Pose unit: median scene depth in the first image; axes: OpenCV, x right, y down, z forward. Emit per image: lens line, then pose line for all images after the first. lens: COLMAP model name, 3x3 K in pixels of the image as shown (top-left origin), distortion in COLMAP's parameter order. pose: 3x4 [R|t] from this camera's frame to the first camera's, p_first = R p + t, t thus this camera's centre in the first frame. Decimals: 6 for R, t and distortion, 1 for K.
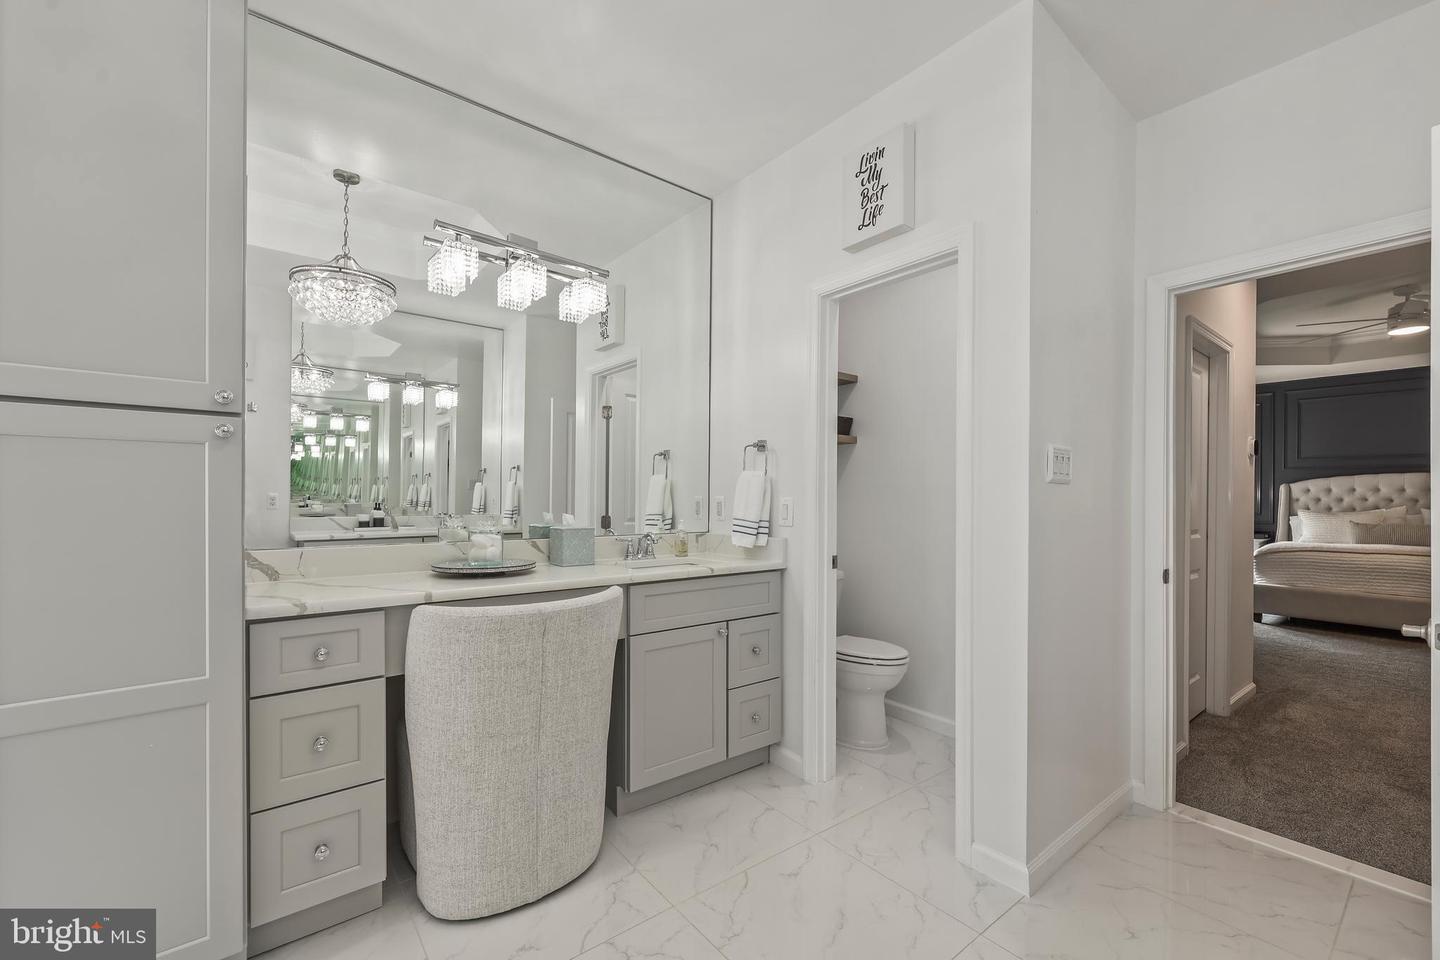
lens RADIAL K [[594.6, 0, 719.5], [0, 594.6, 488.7], [0, 0, 1]] dist [0.000850, -0.000157]
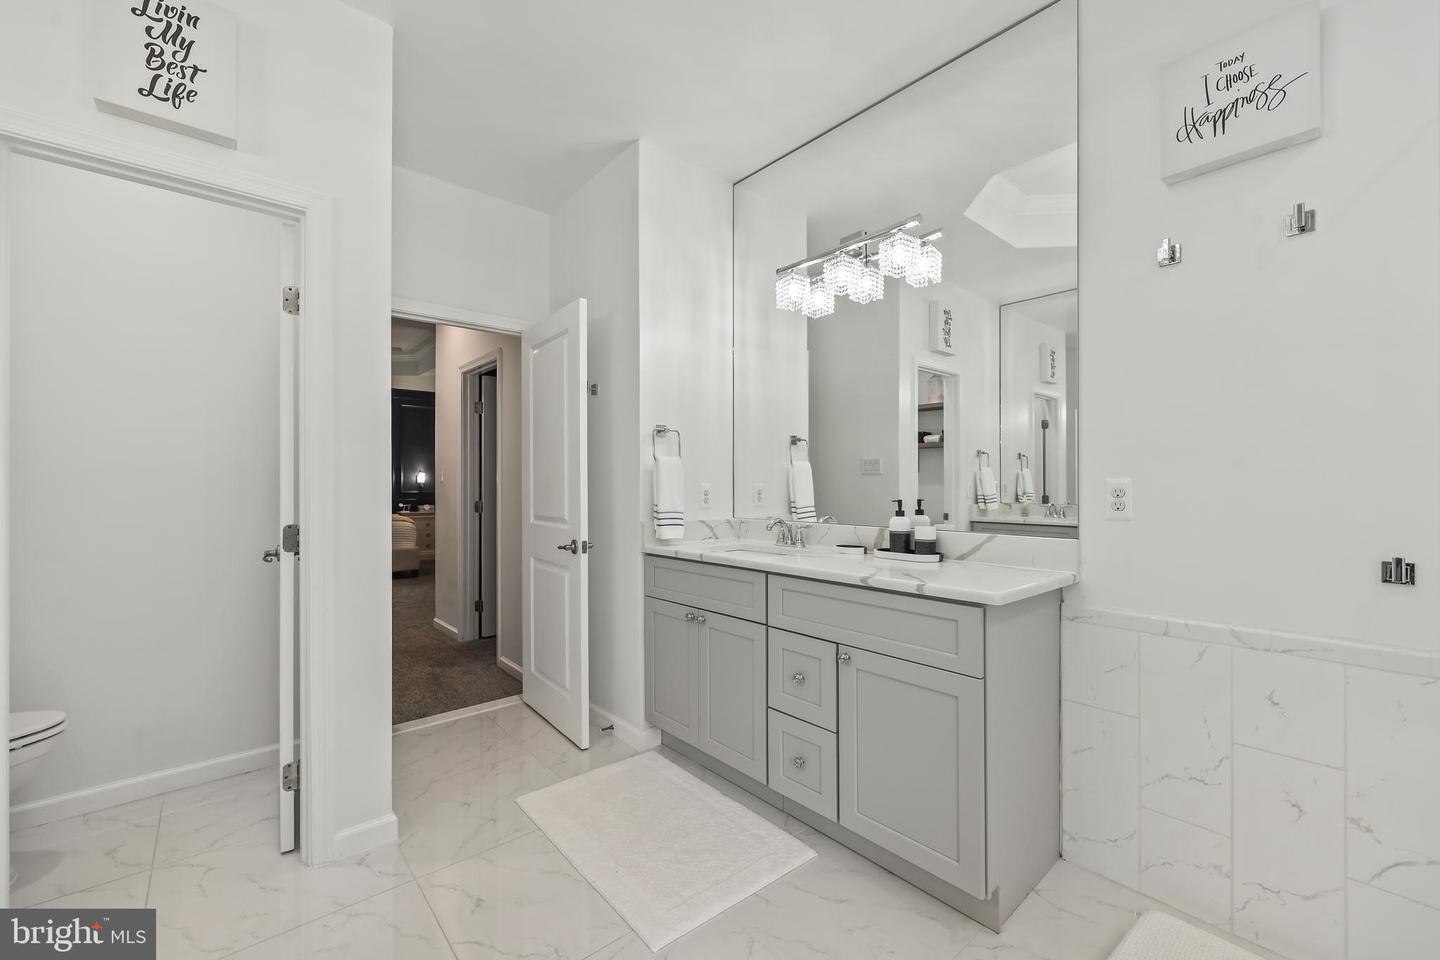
lens RADIAL K [[594.6, 0, 719.7], [0, 594.6, 480.0], [0, 0, 1]] dist [0.000850, -0.000157]
pose [[-0.046988, -0.003055, 0.998891, -0.508200], [-0.003786, 0.999989, 0.002880, 0.008375], [-0.998888, -0.003646, -0.046999, 0.373468]]
